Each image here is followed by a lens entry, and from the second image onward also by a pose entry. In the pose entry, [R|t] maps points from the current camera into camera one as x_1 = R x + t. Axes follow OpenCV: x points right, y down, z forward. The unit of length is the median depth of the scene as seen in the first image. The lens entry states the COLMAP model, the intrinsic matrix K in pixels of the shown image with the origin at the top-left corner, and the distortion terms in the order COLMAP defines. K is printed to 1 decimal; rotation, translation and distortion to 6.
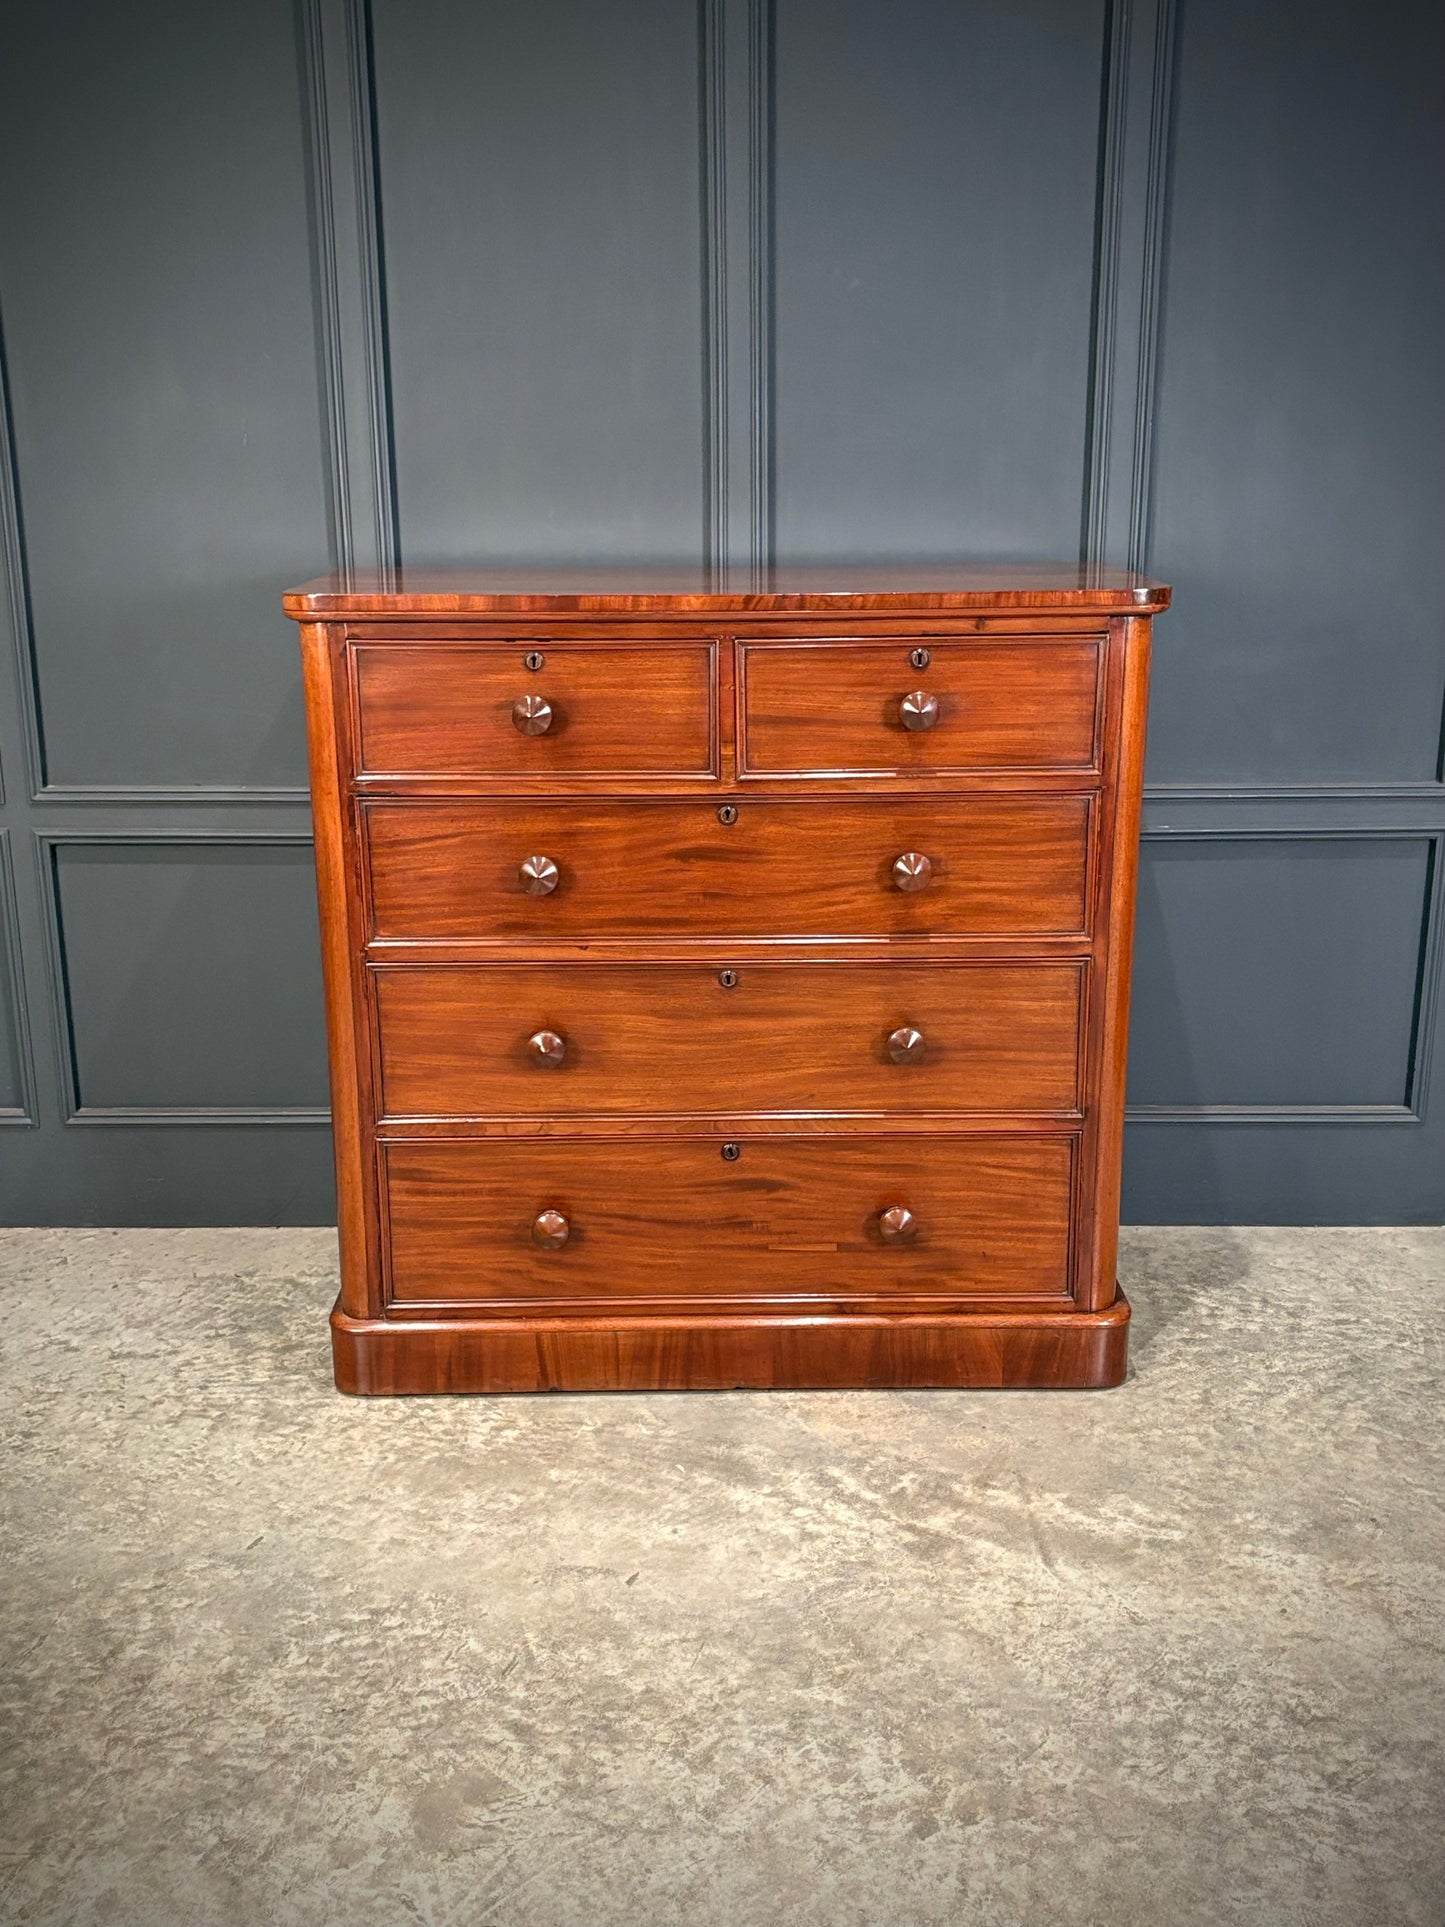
lens RADIAL K [[1739.4, 0, 724.8], [0, 1739.4, 964.2], [0, 0, 1]] dist [0.045845, -0.084475]
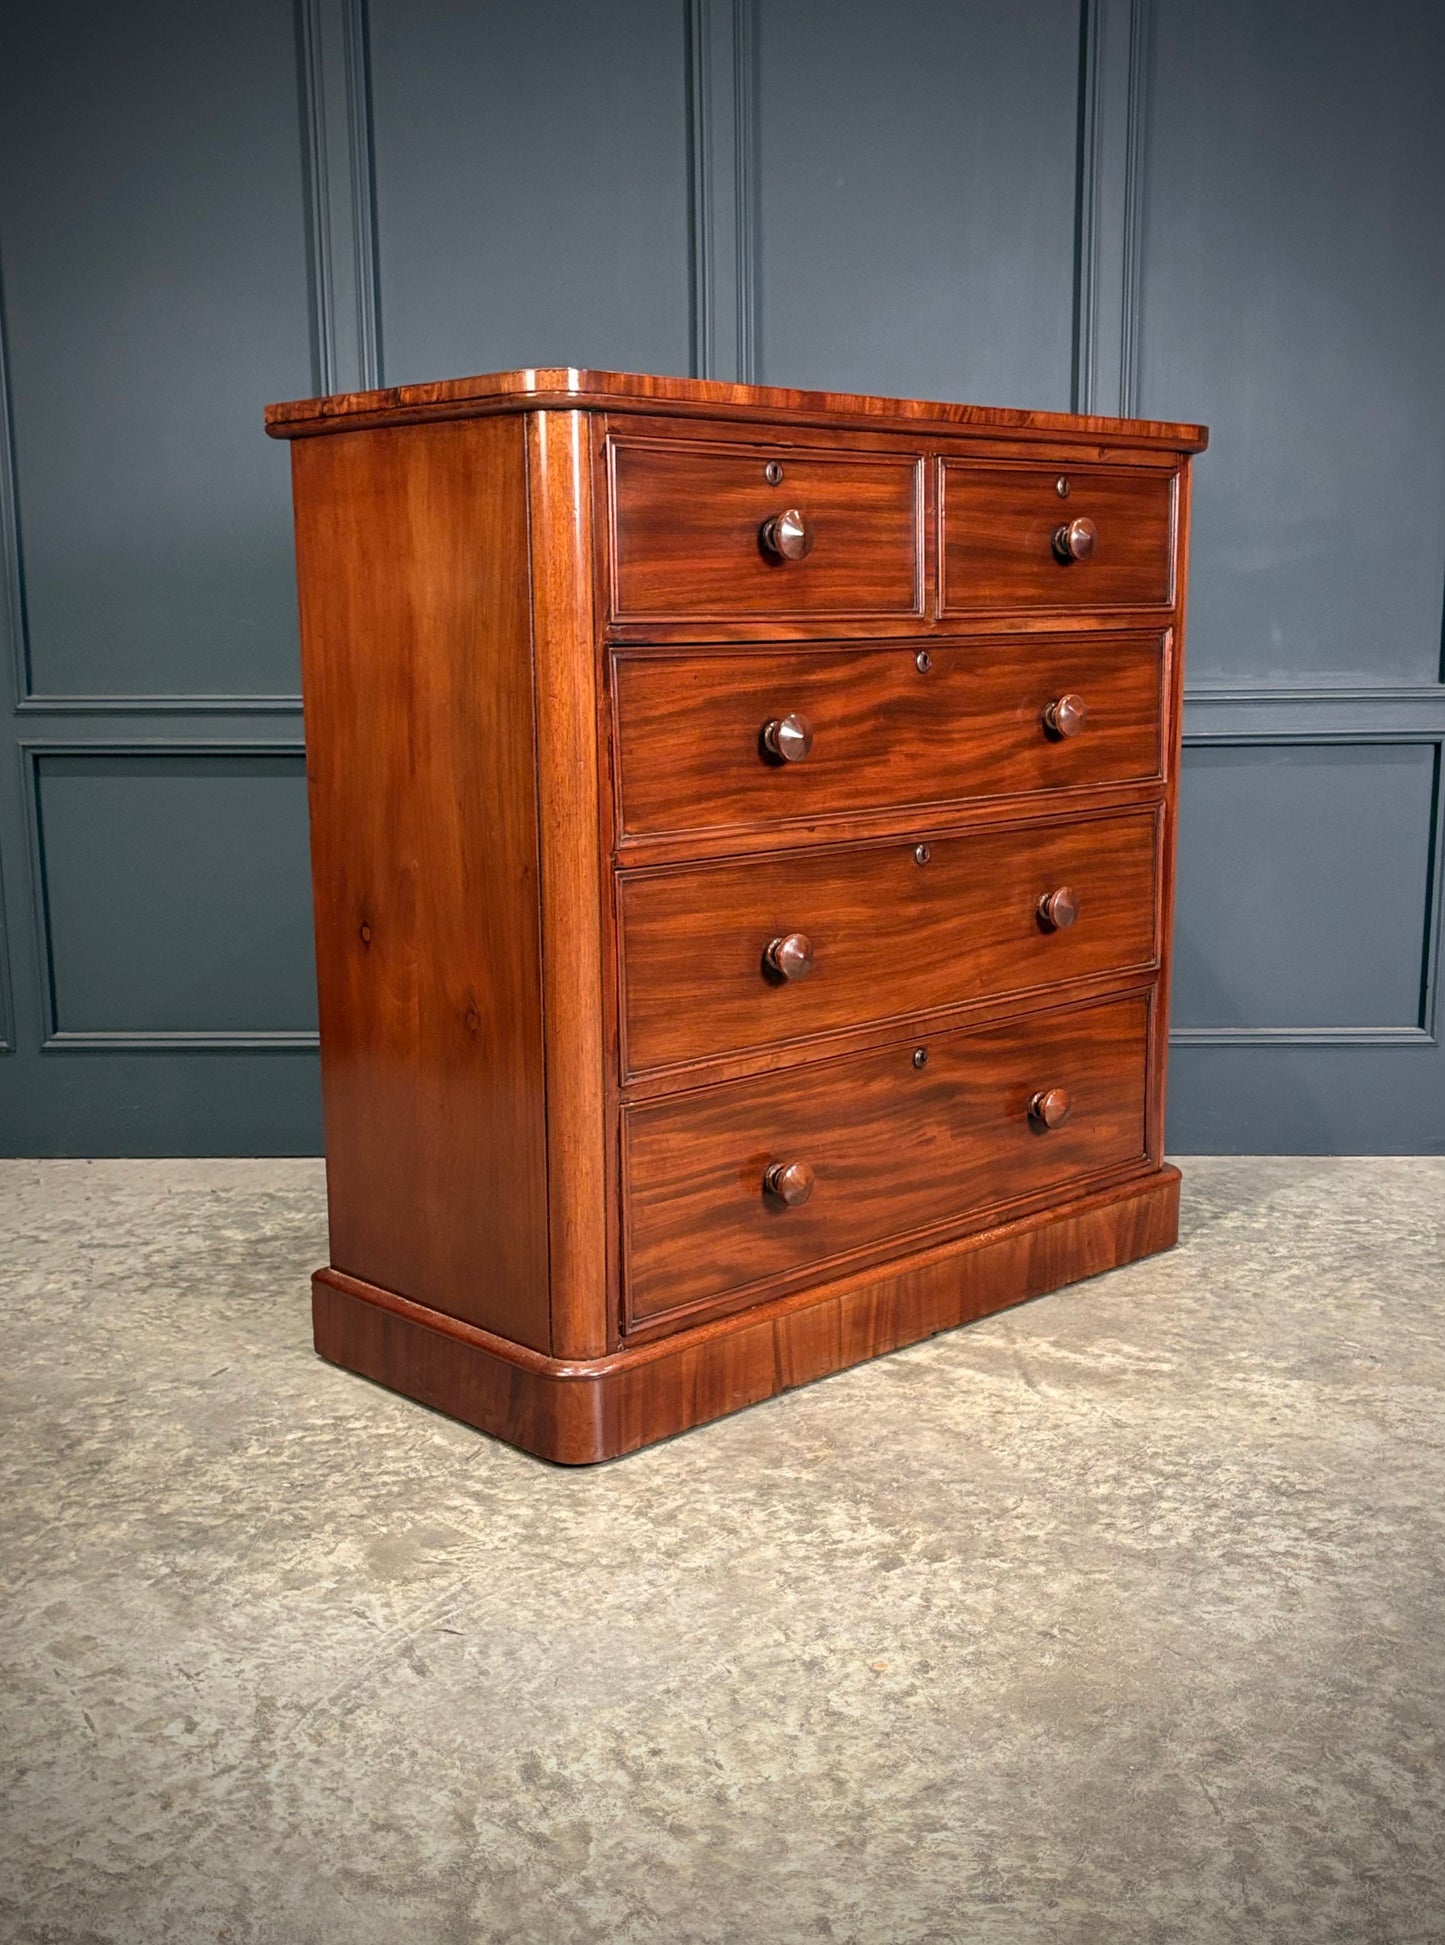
lens RADIAL K [[1829.8, 0, 713.7], [0, 1829.8, 981.7], [0, 0, 1]] dist [0.164649, -0.455689]
pose [[0.999789, -0.001671, -0.020489, 0.028374], [-0.000030, 0.996574, -0.082706, 0.192844], [0.020557, 0.082689, 0.996363, -0.043770]]
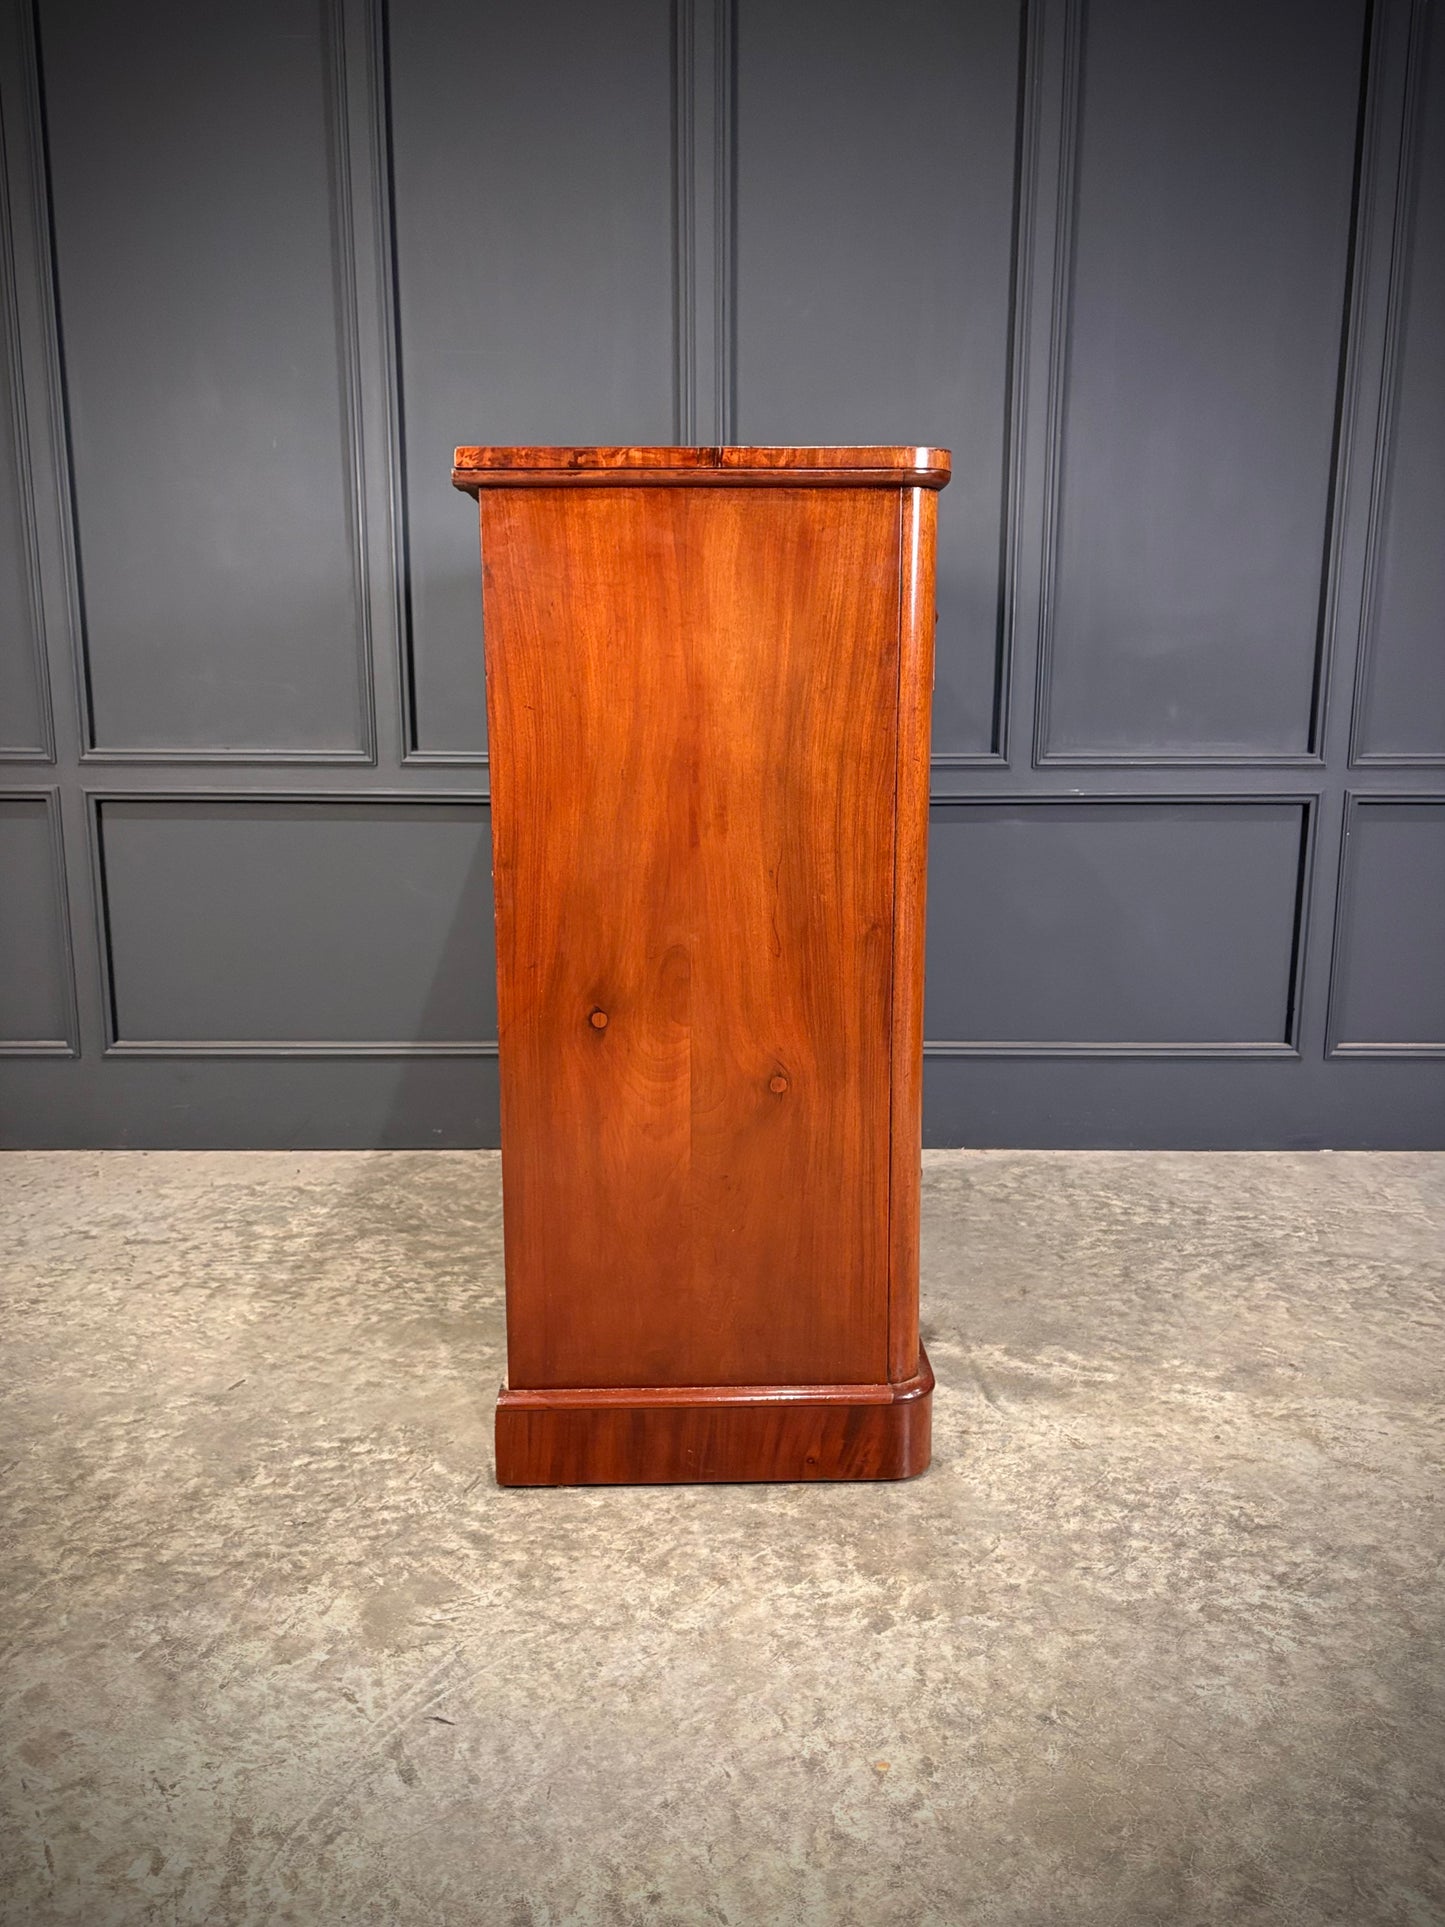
lens RADIAL K [[1372.2, 0, 724.5], [0, 1372.2, 961.2], [0, 0, 1]] dist [-0.016495, 0.062610]
pose [[0.999815, 0.005068, 0.018552, 0.007270], [-0.003589, 0.996875, -0.078914, 0.136845], [-0.018894, 0.078833, 0.996709, 0.149352]]
